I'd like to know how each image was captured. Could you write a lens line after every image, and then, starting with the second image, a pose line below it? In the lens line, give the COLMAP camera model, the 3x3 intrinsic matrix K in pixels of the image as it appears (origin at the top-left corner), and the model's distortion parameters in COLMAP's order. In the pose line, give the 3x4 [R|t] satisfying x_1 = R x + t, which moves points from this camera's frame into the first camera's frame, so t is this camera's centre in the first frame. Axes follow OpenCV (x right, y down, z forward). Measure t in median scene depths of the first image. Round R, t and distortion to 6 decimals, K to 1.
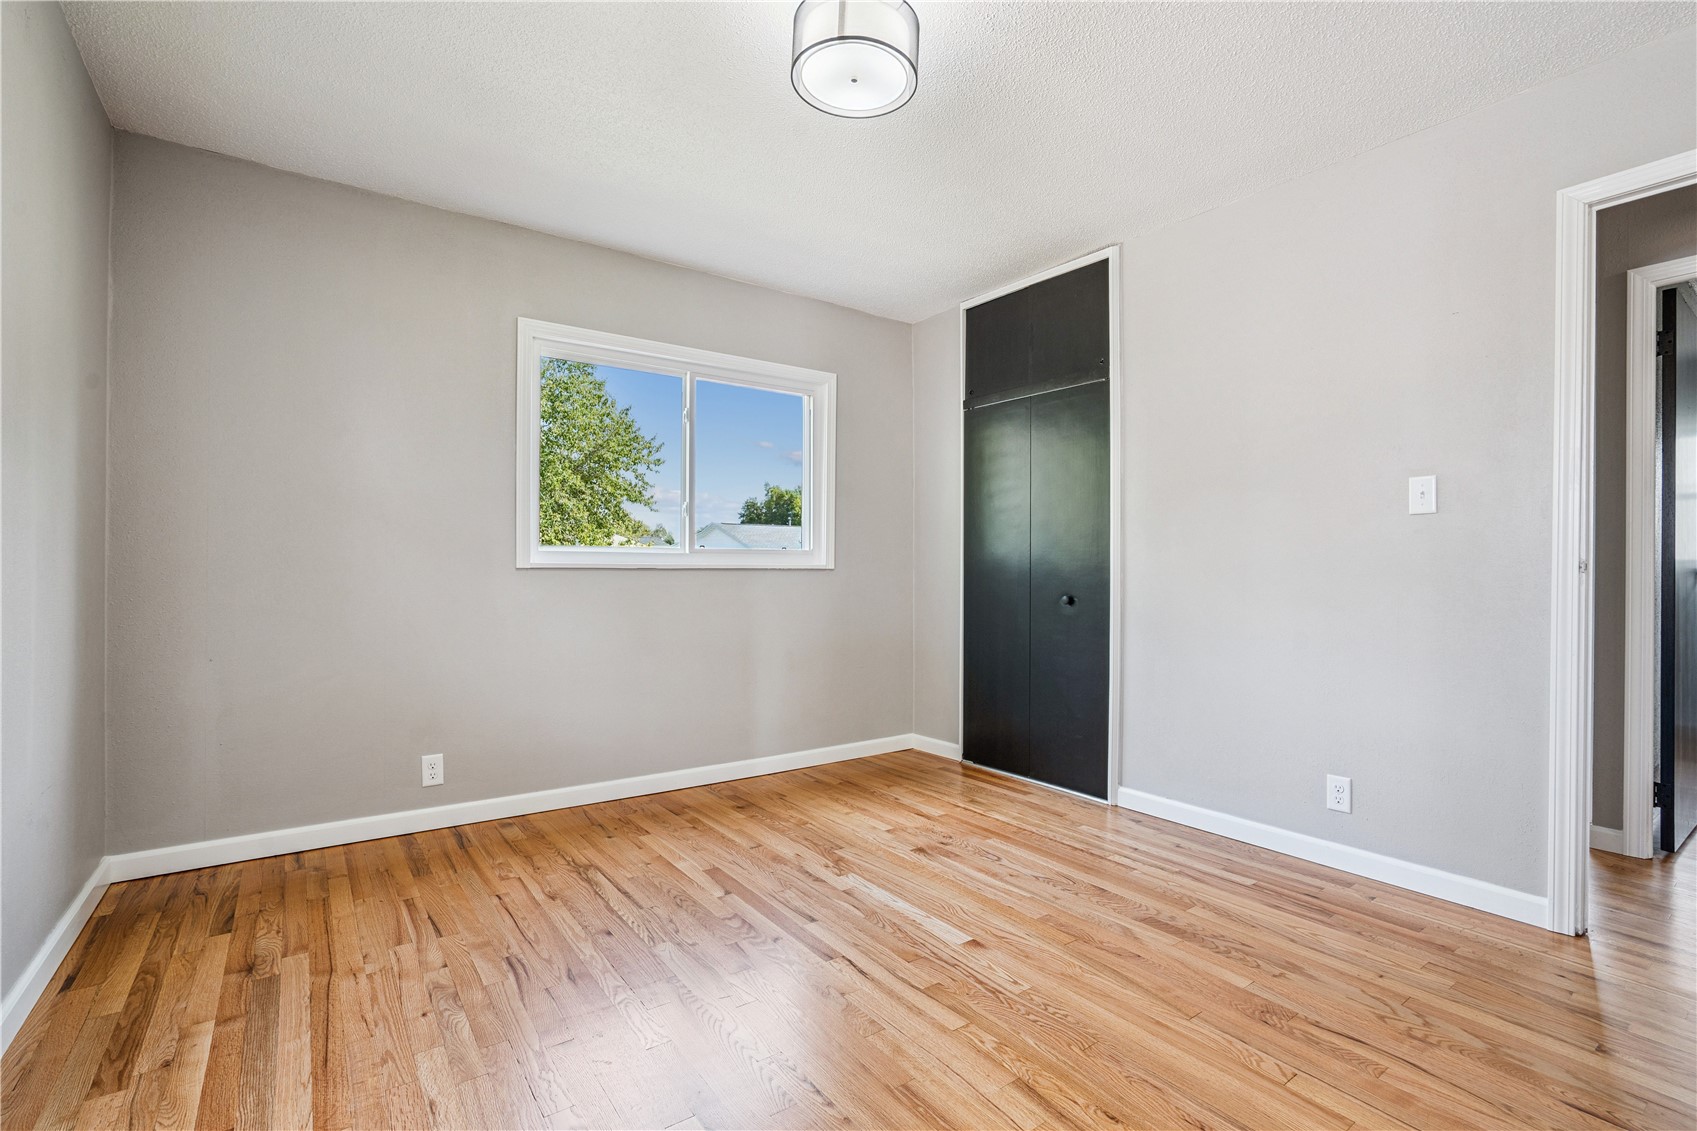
lens RADIAL K [[781.3, 0, 850.6], [0, 781.3, 573.2], [0, 0, 1]] dist [-0.001169, 0.000620]
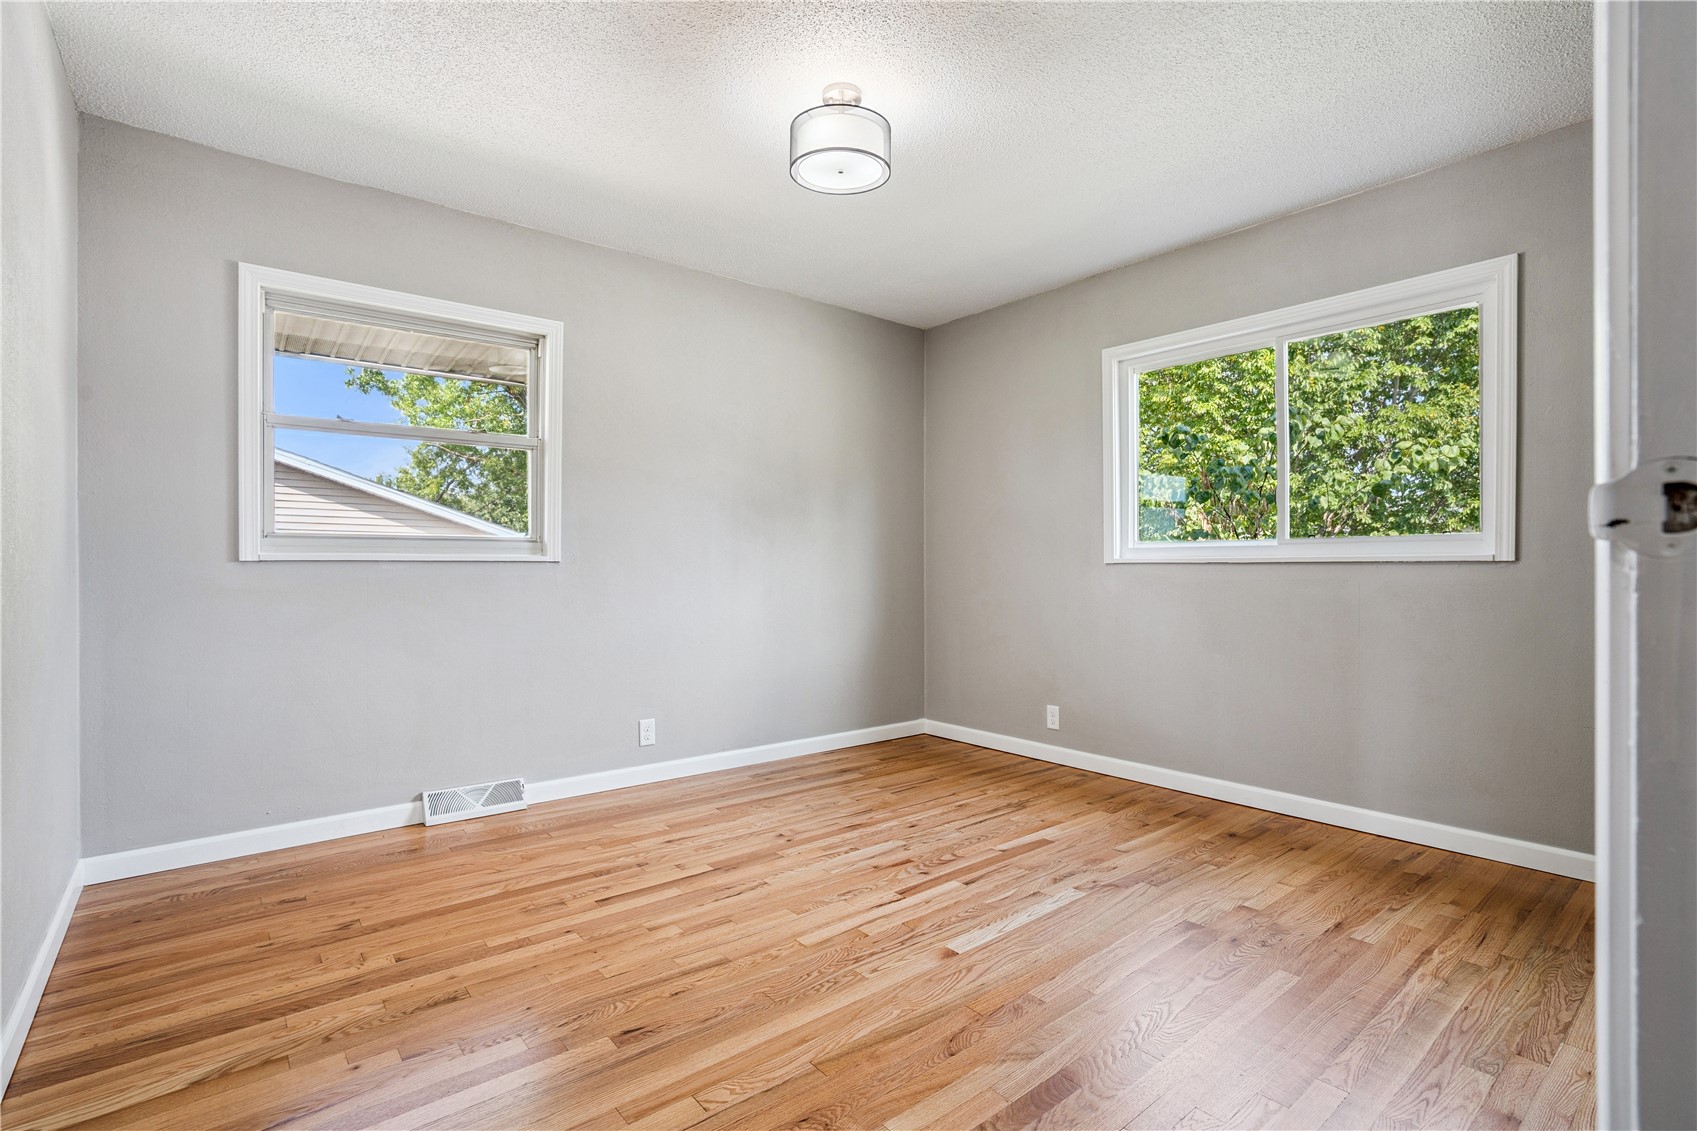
lens RADIAL K [[781.3, 0, 850.6], [0, 781.3, 573.2], [0, 0, 1]] dist [-0.001169, 0.000620]
pose [[0.068773, -0.003021, -0.997628, 0.829529], [0.003691, 0.999989, -0.002774, 0.010566], [0.997626, -0.003492, 0.068783, 0.615968]]
